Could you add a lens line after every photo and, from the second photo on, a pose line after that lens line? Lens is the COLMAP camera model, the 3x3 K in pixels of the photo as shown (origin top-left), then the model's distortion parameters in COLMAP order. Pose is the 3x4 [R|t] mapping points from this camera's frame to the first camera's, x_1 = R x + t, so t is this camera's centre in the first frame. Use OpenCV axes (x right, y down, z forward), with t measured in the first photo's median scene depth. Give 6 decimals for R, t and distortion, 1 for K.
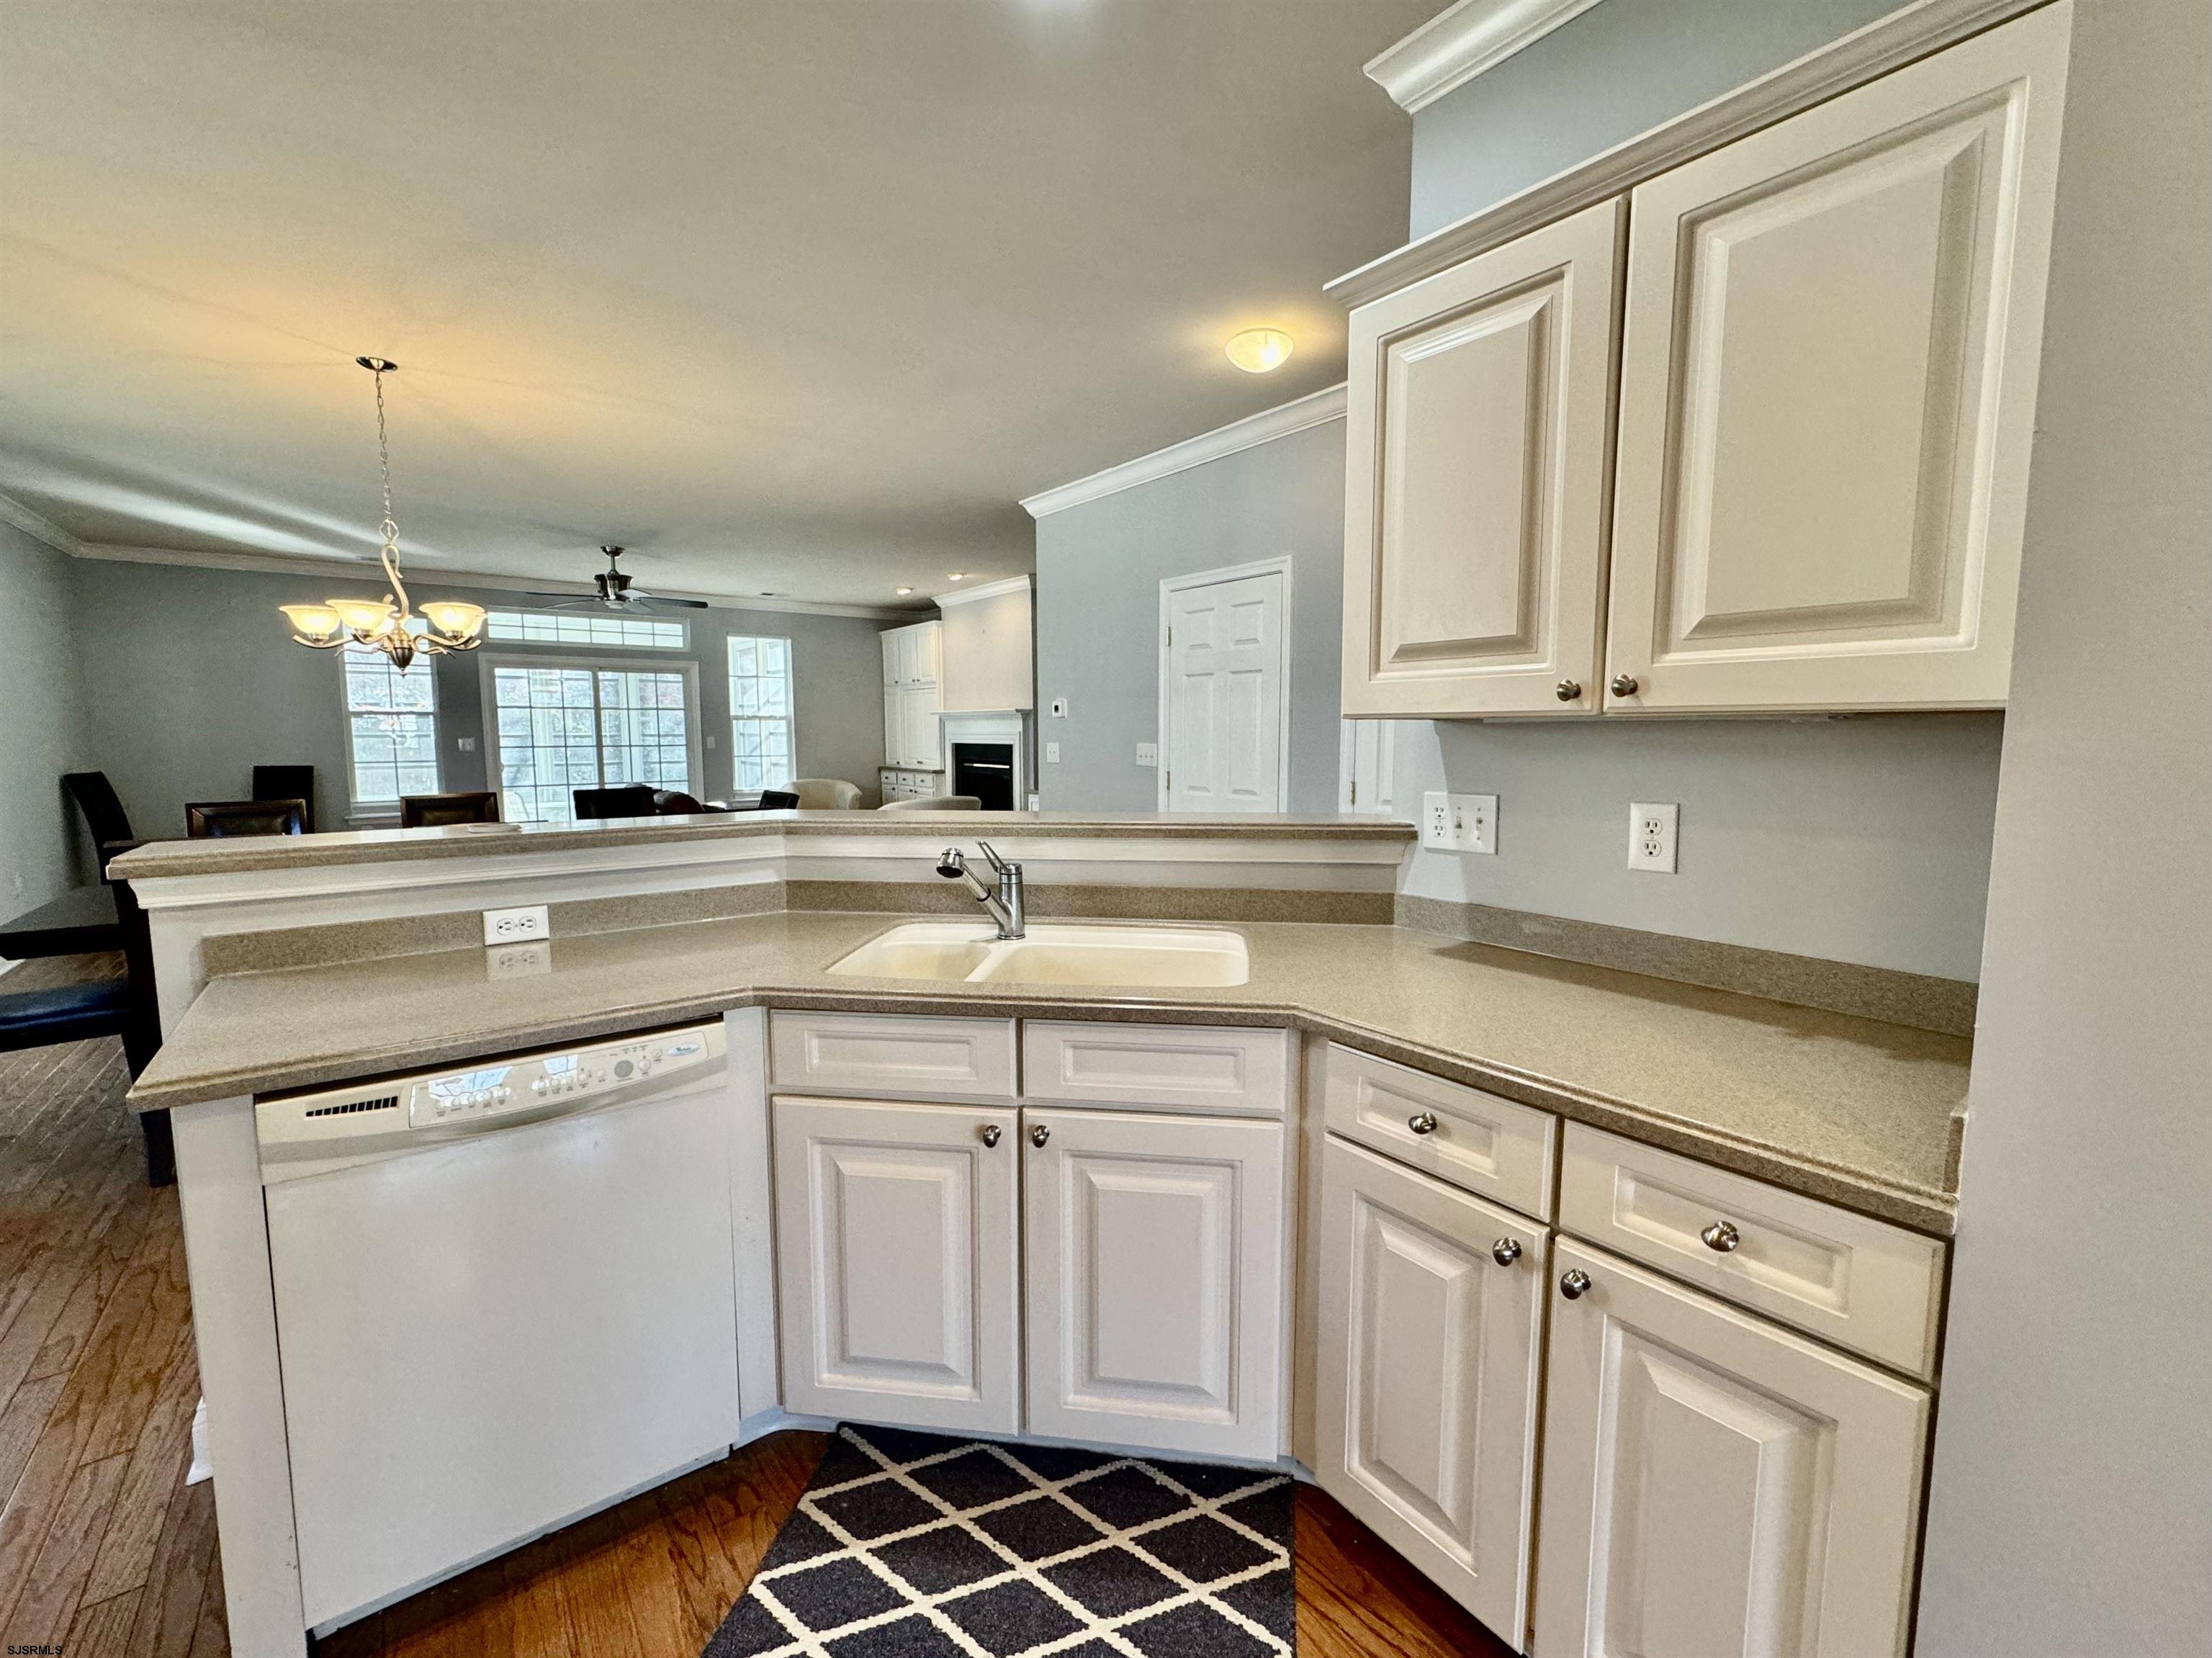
lens RADIAL K [[927.6, 0, 1107.4], [0, 927.6, 825.2], [0, 0, 1]] dist [-0.000313, 0.000577]
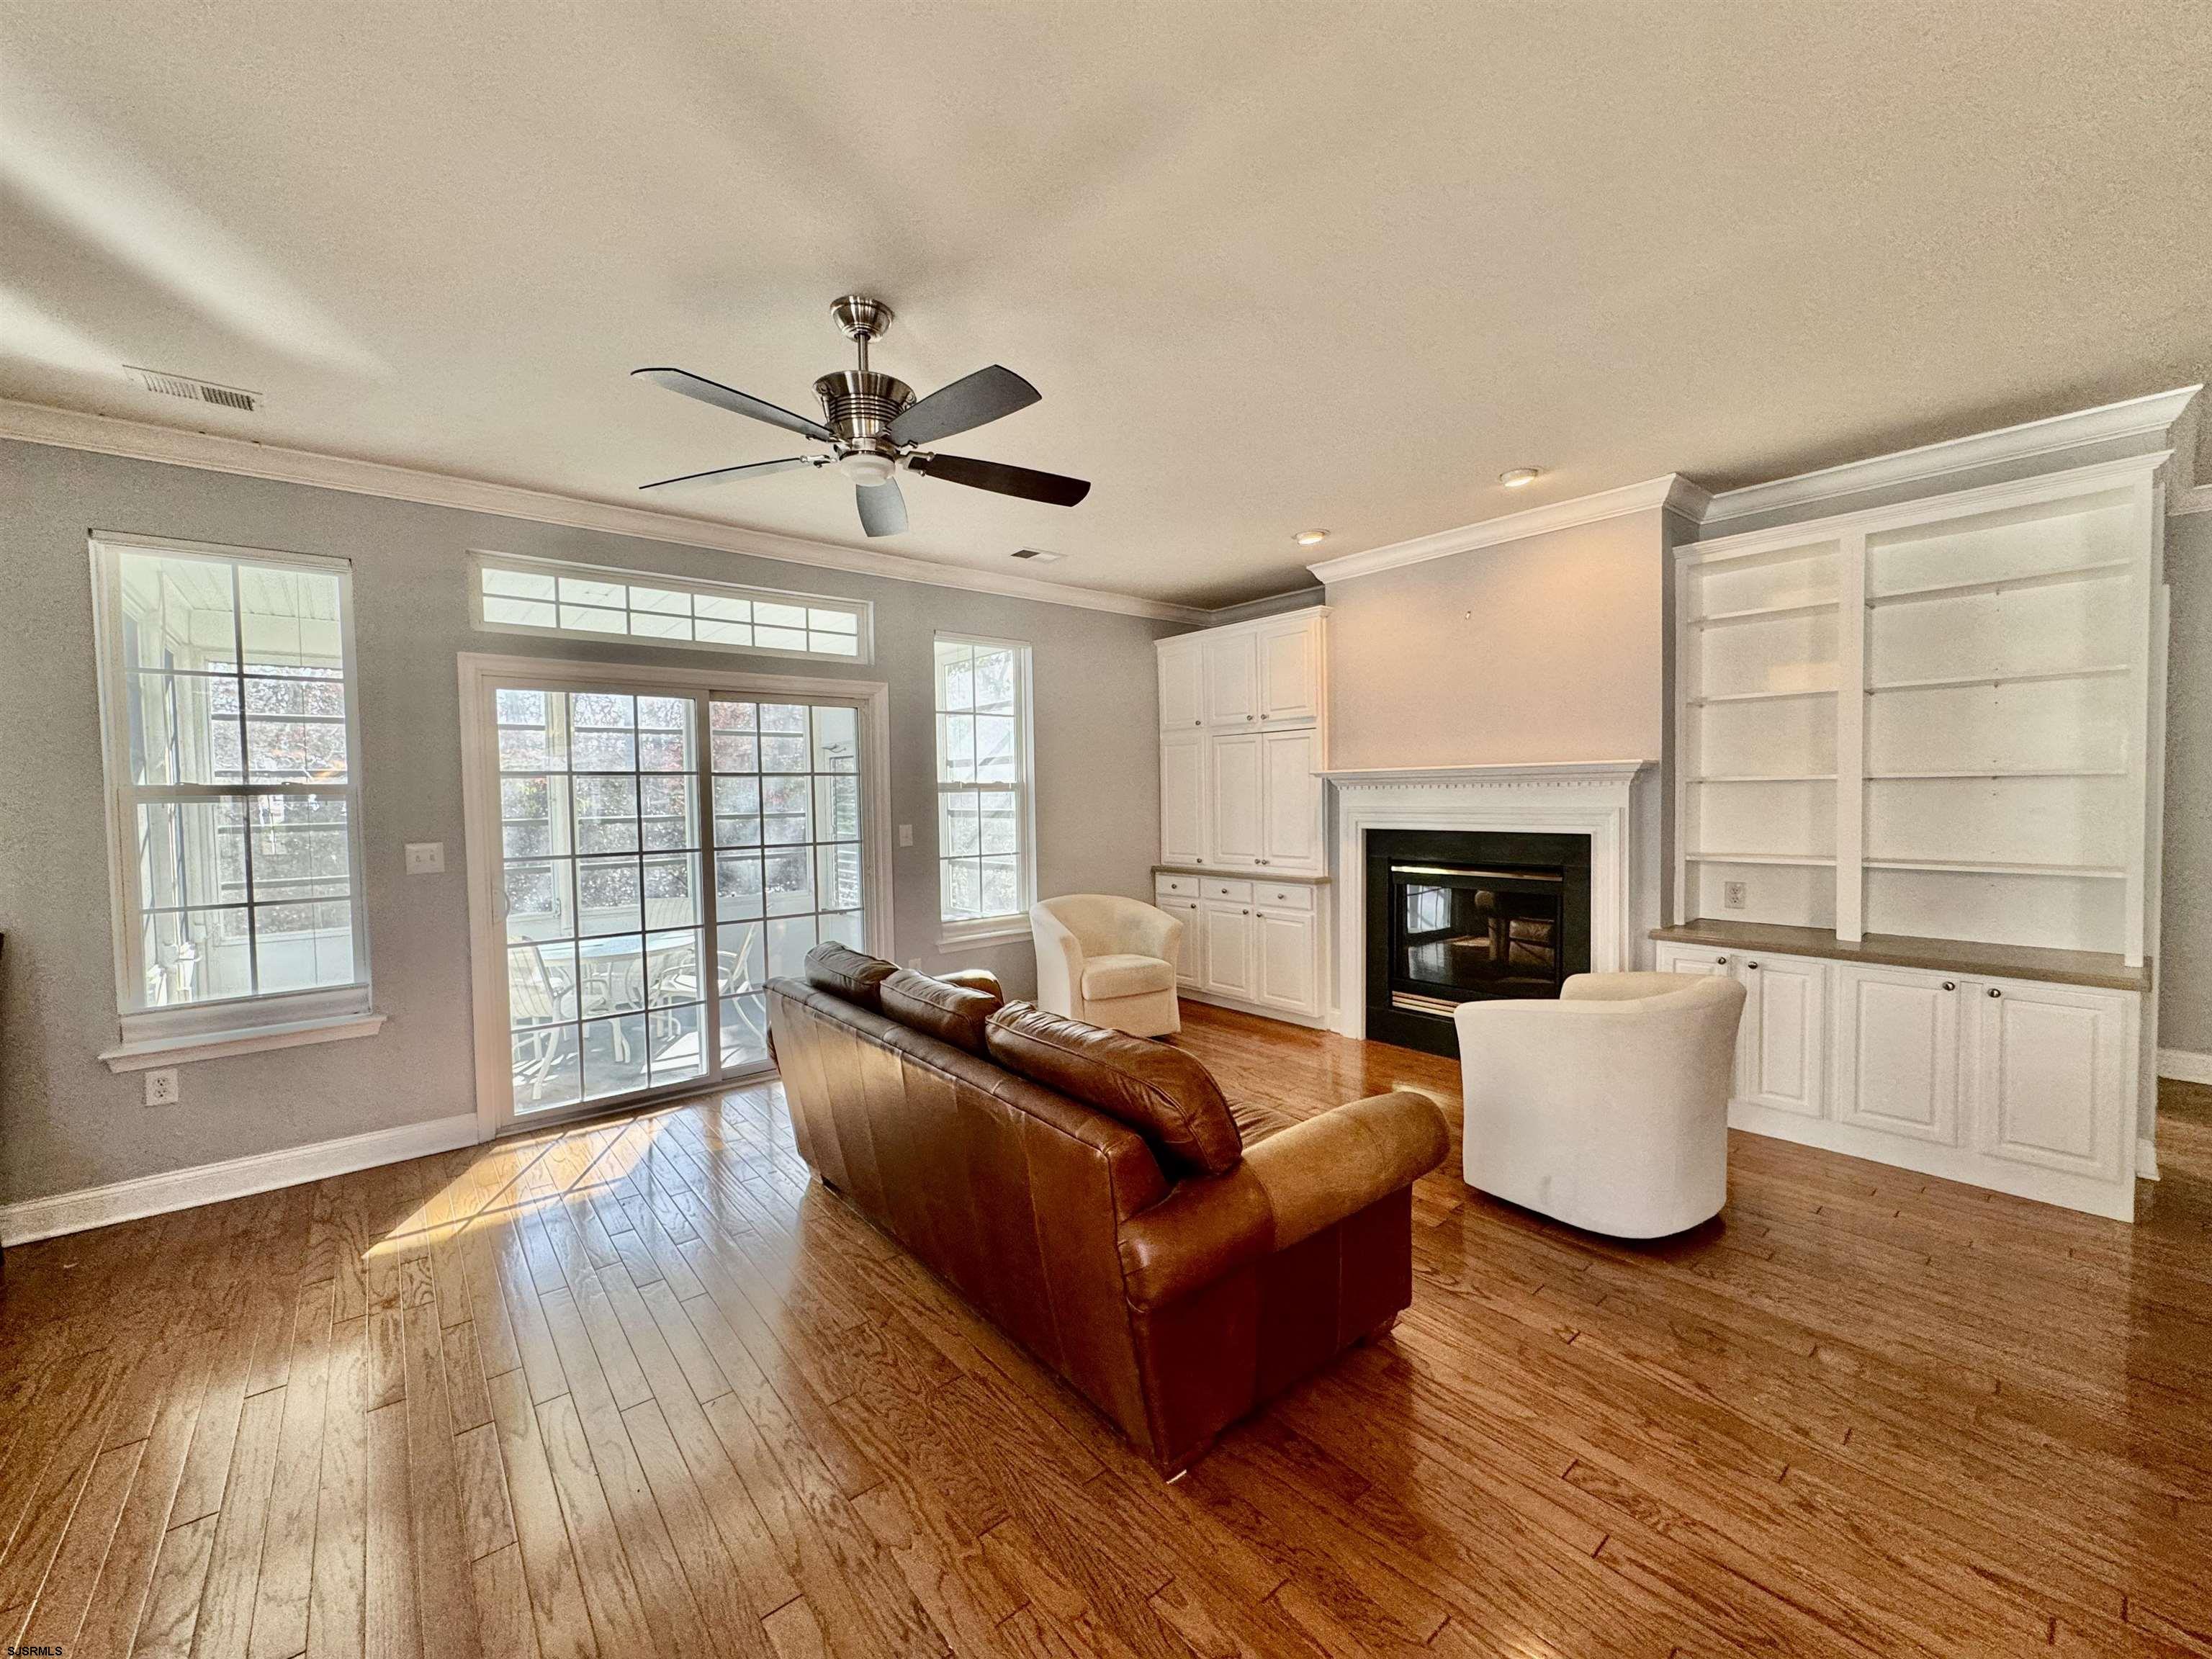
lens RADIAL K [[879.2, 0, 1106.0], [0, 879.2, 824.3], [0, 0, 1]] dist [-0.003054, 0.000173]
pose [[0.999006, -0.016229, 0.041510, -0.392386], [0.018969, 0.997607, -0.066487, -0.070171], [-0.040332, 0.067208, 0.996923, 0.581901]]
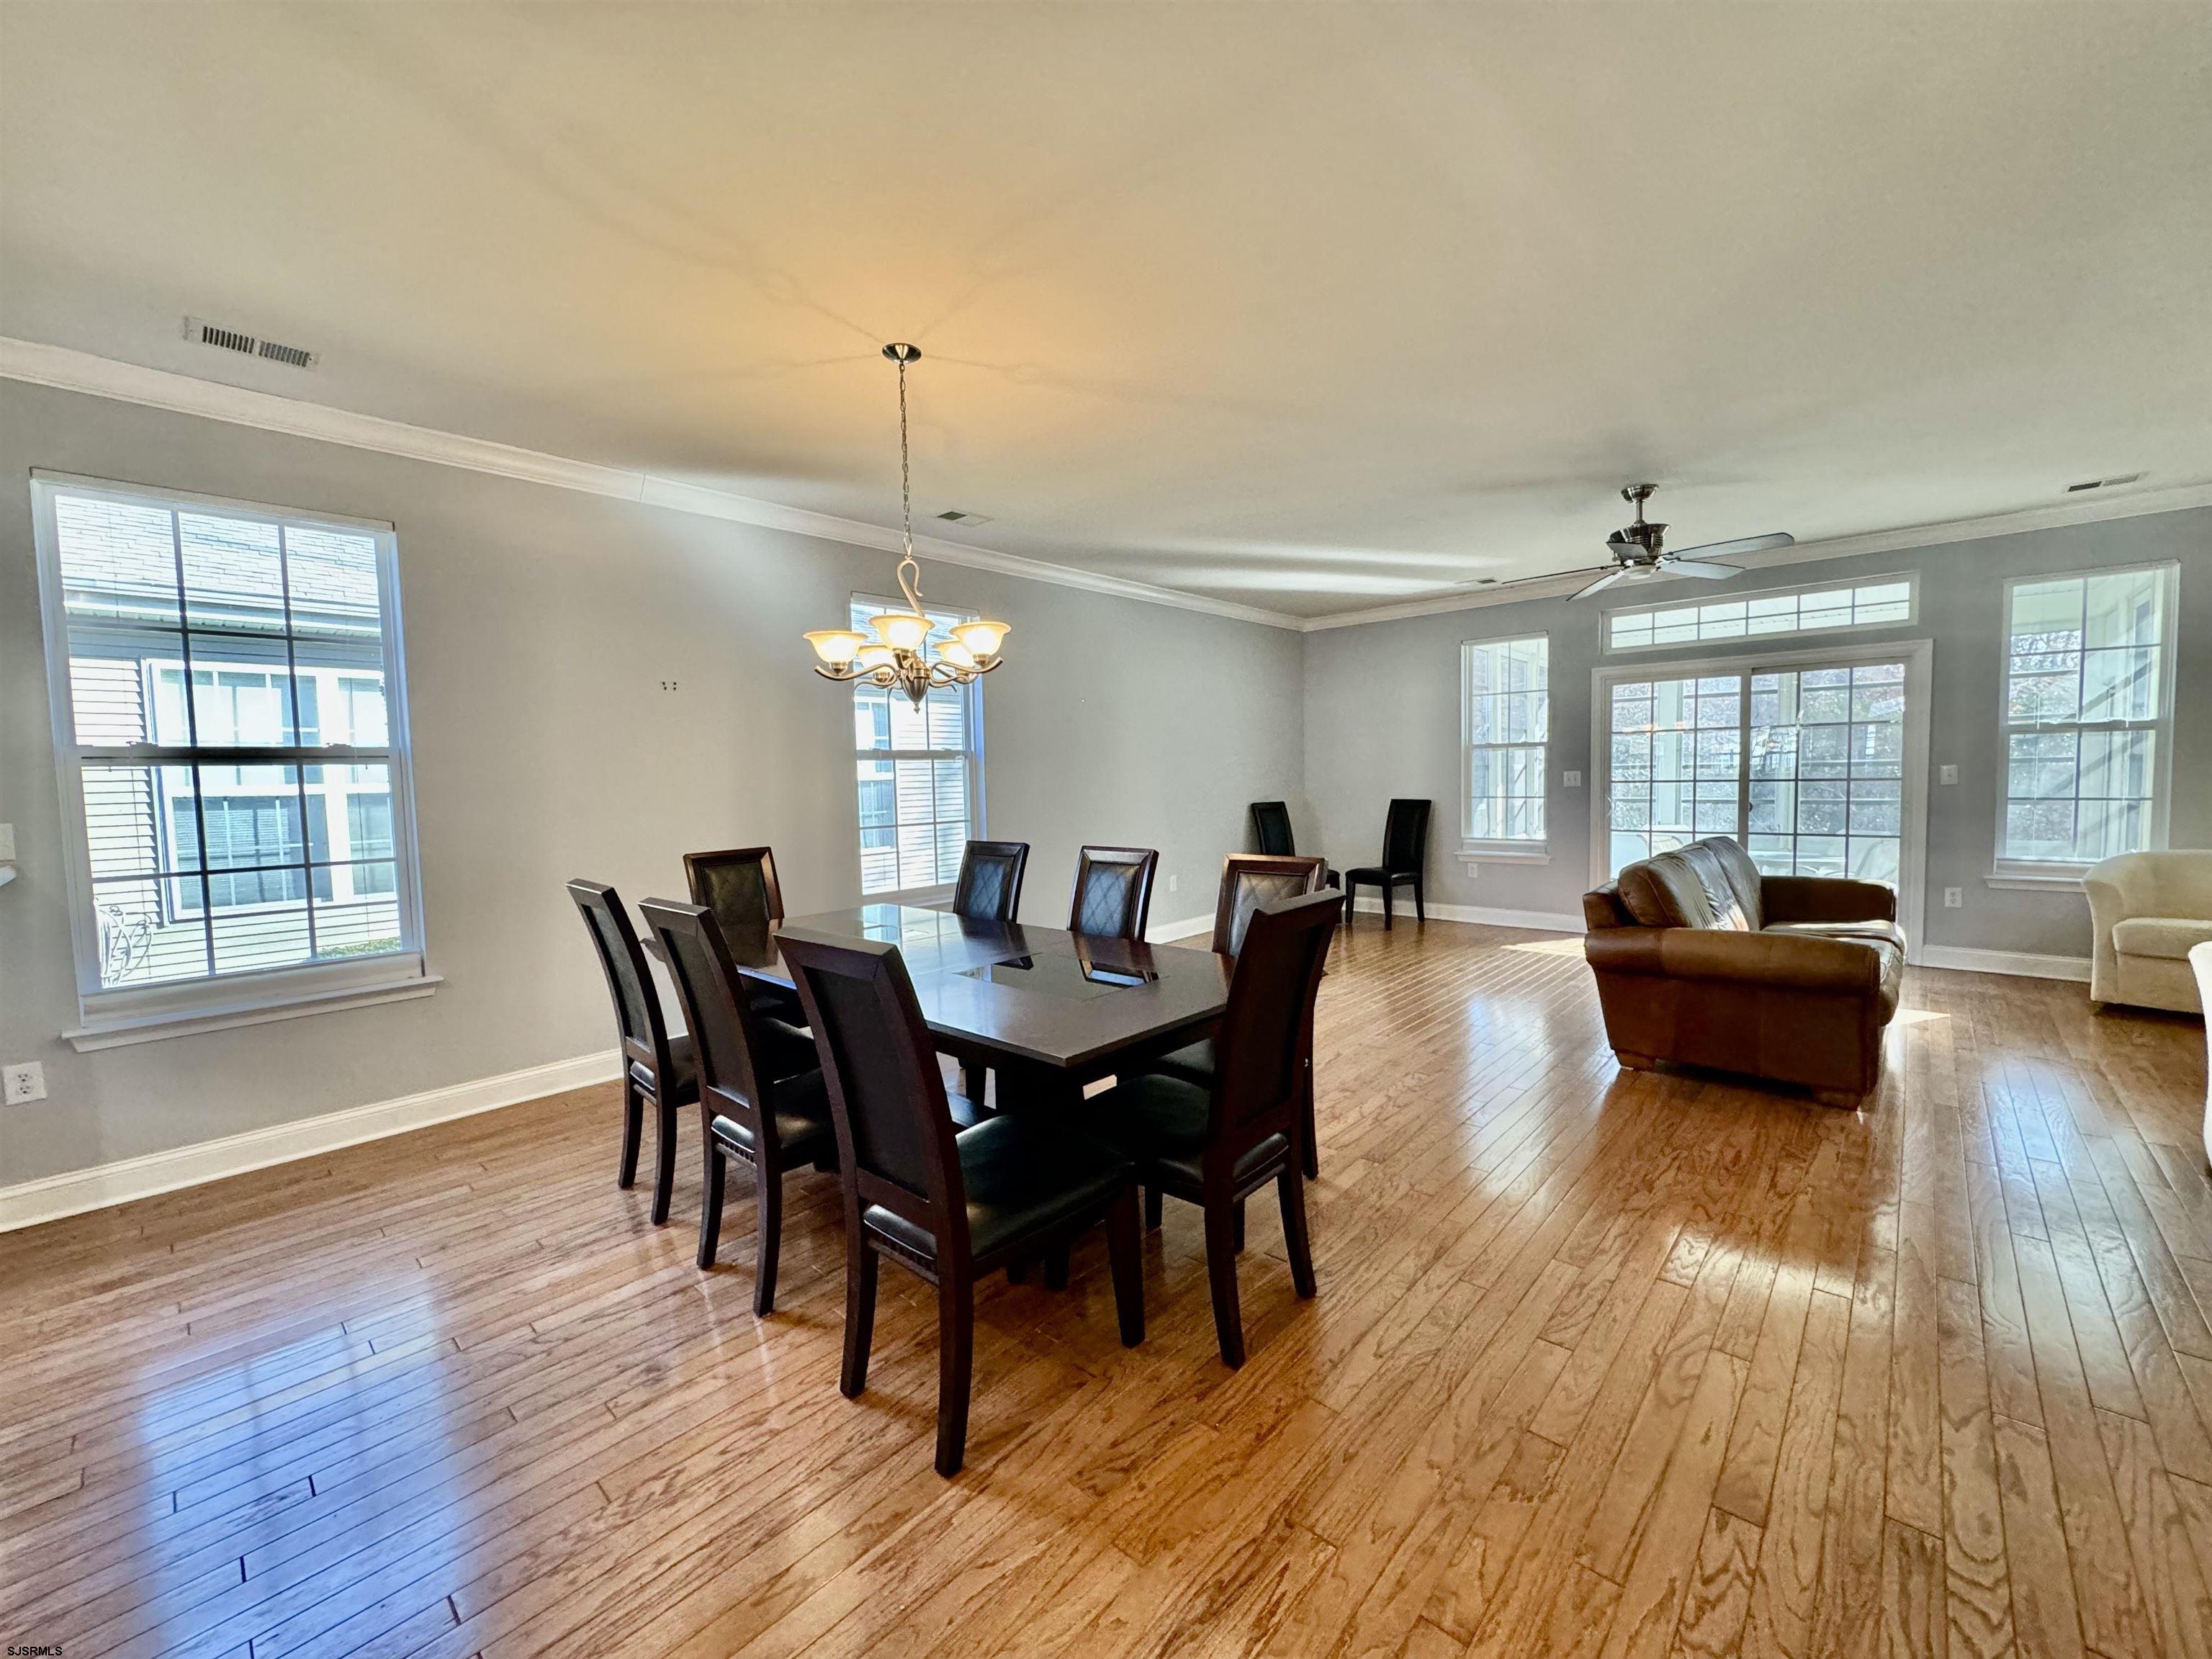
lens RADIAL K [[879.2, 0, 1106.0], [0, 879.2, 824.3], [0, 0, 1]] dist [-0.003054, 0.000173]
pose [[0.168690, 0.053981, -0.984190, 0.032917], [-0.080032, 0.995953, 0.040909, -0.044777], [0.982415, 0.071865, 0.172327, 0.453274]]
